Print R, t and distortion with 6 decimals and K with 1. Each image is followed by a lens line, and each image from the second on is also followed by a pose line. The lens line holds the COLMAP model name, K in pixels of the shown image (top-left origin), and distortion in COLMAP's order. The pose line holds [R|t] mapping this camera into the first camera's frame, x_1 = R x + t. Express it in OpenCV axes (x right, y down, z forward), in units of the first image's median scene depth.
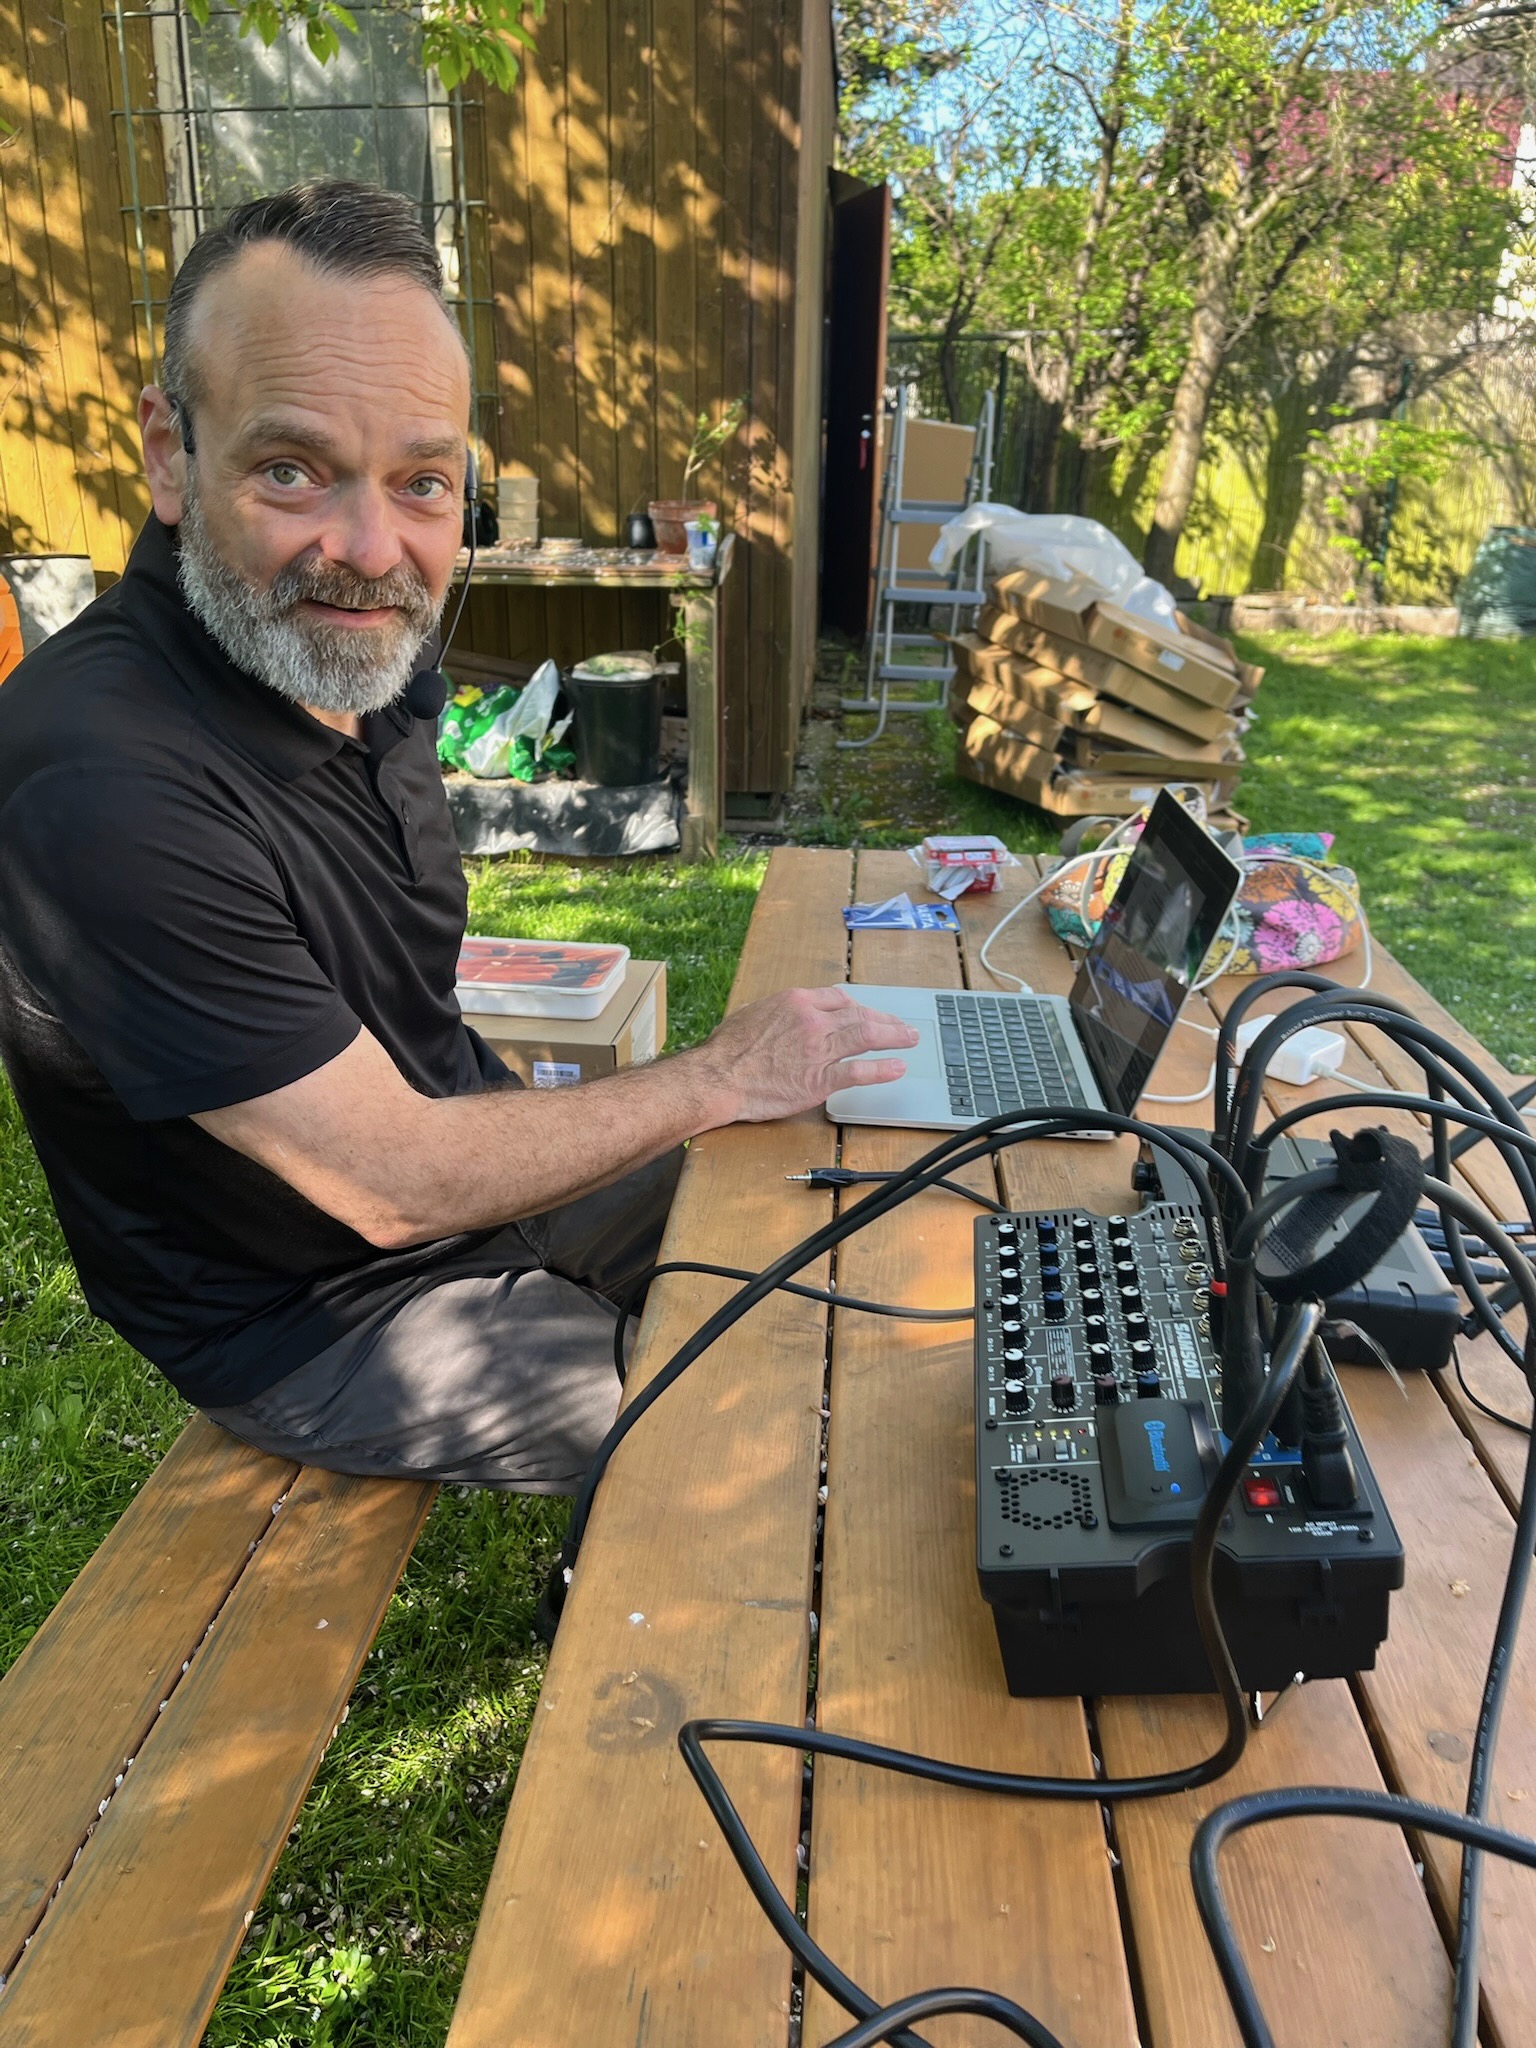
lens RADIAL K [[1566.9, 0, 763.6], [0, 1566.9, 1028.7], [0, 0, 1]] dist [0.023942, -0.012185]
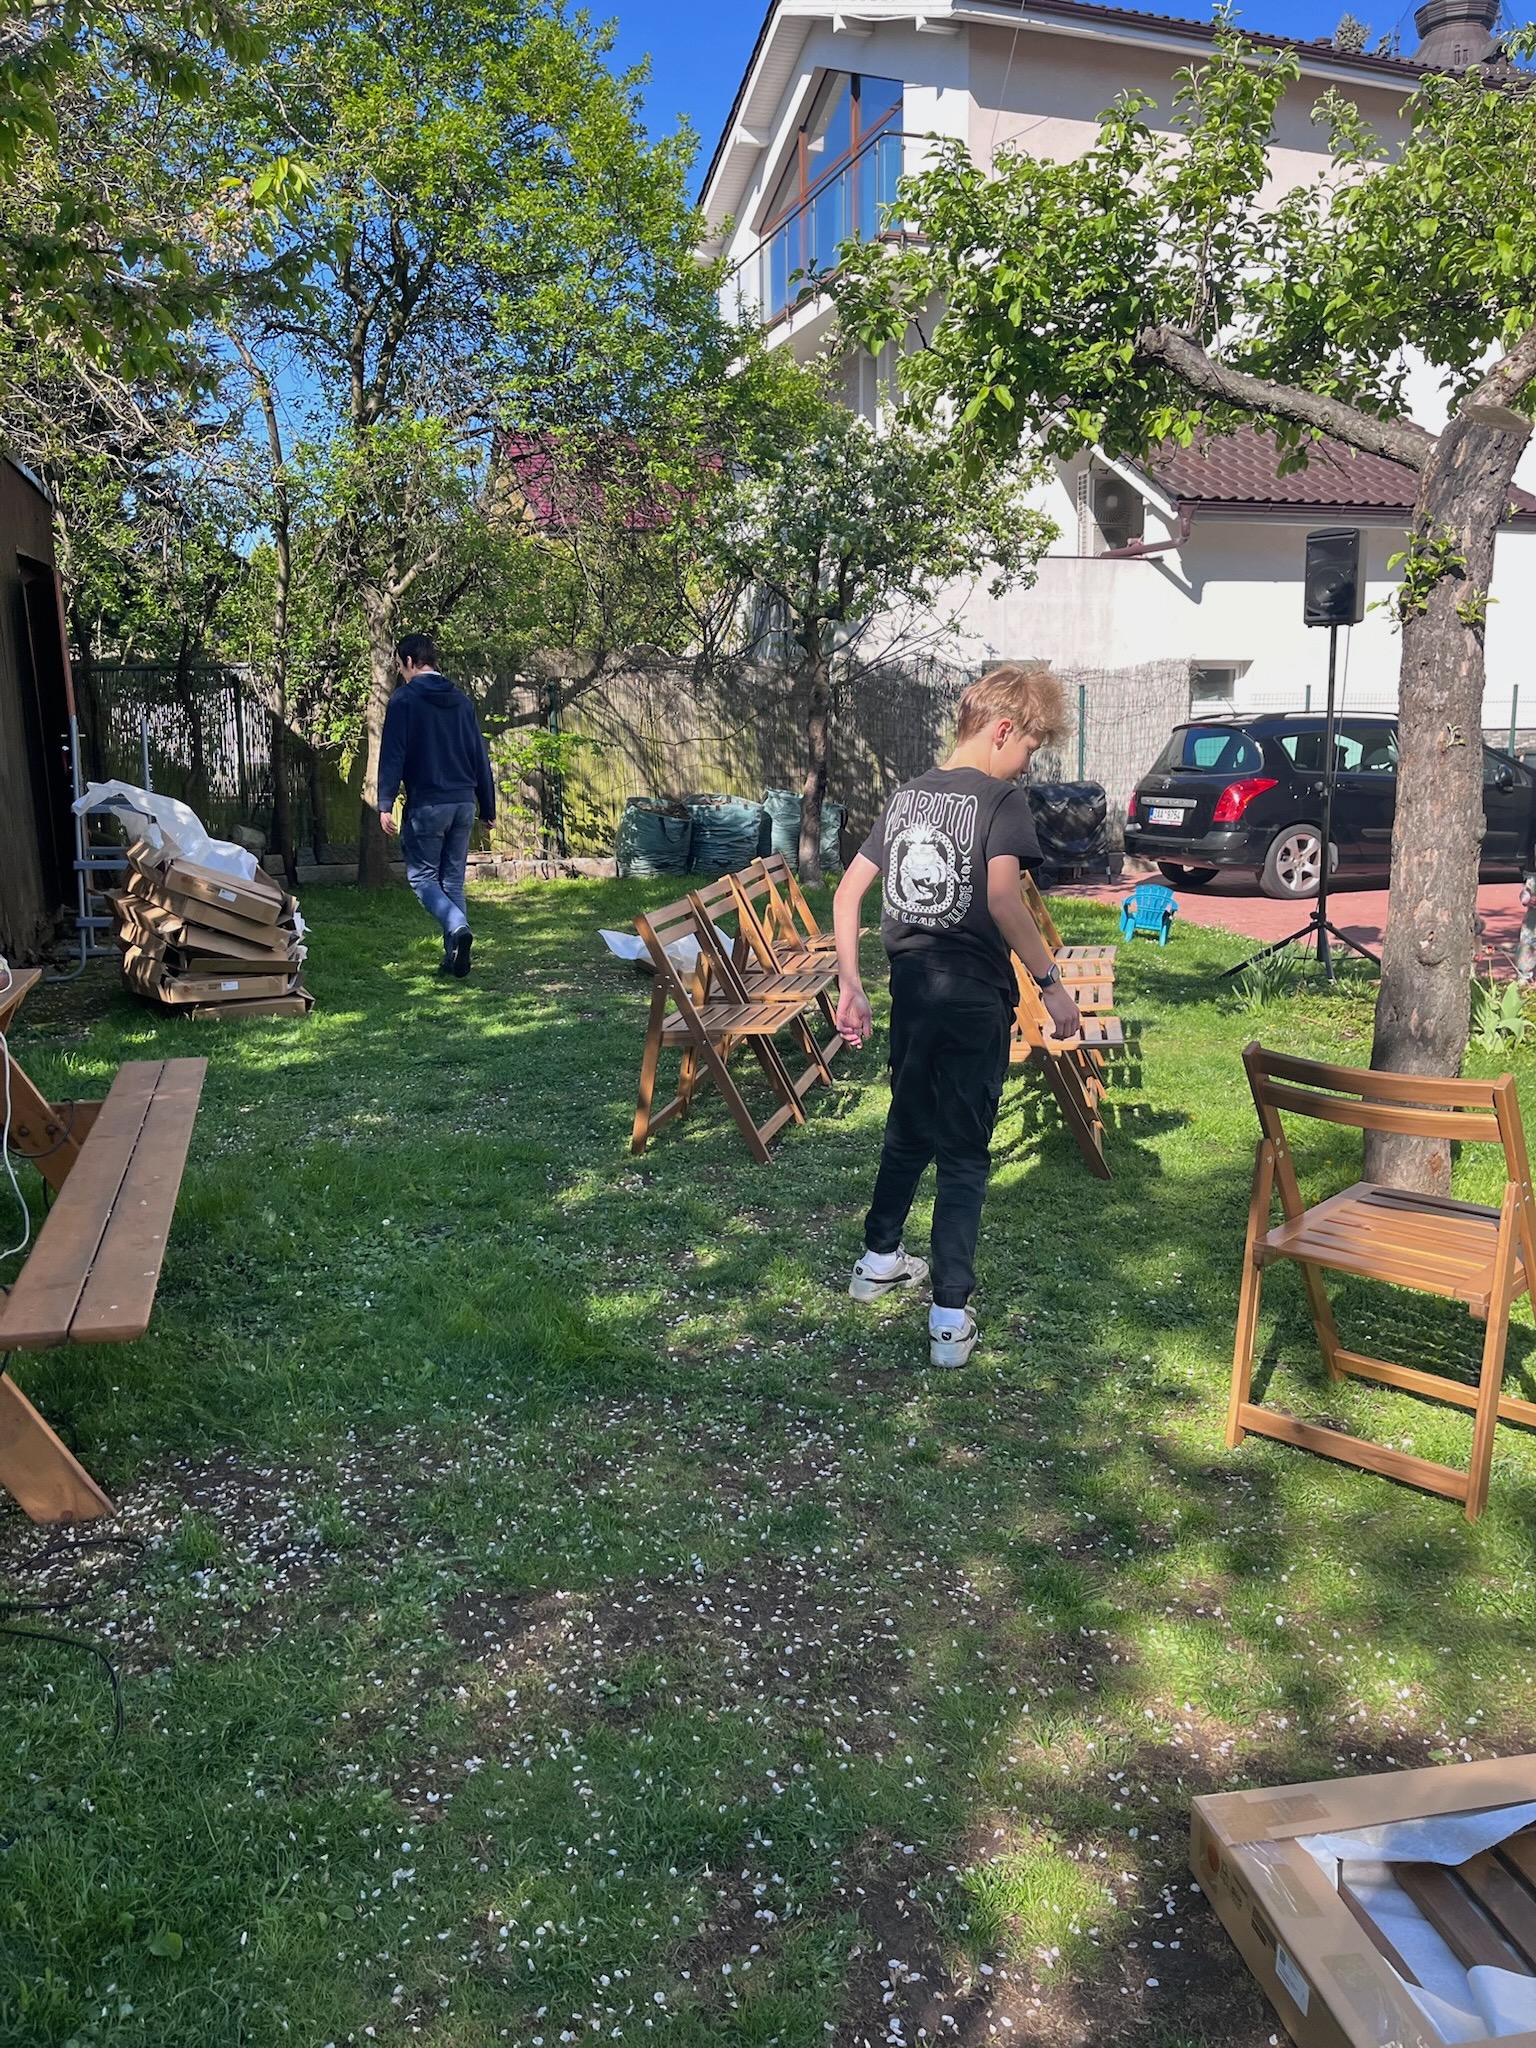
lens RADIAL K [[1566.9, 0, 782.1], [0, 1566.9, 1035.0], [0, 0, 1]] dist [0.023942, -0.012185]
pose [[0.937318, -0.088187, 0.337133, 0.113883], [0.141832, 0.980235, -0.137922, 0.084983], [-0.318306, 0.177093, 0.931300, -0.258218]]
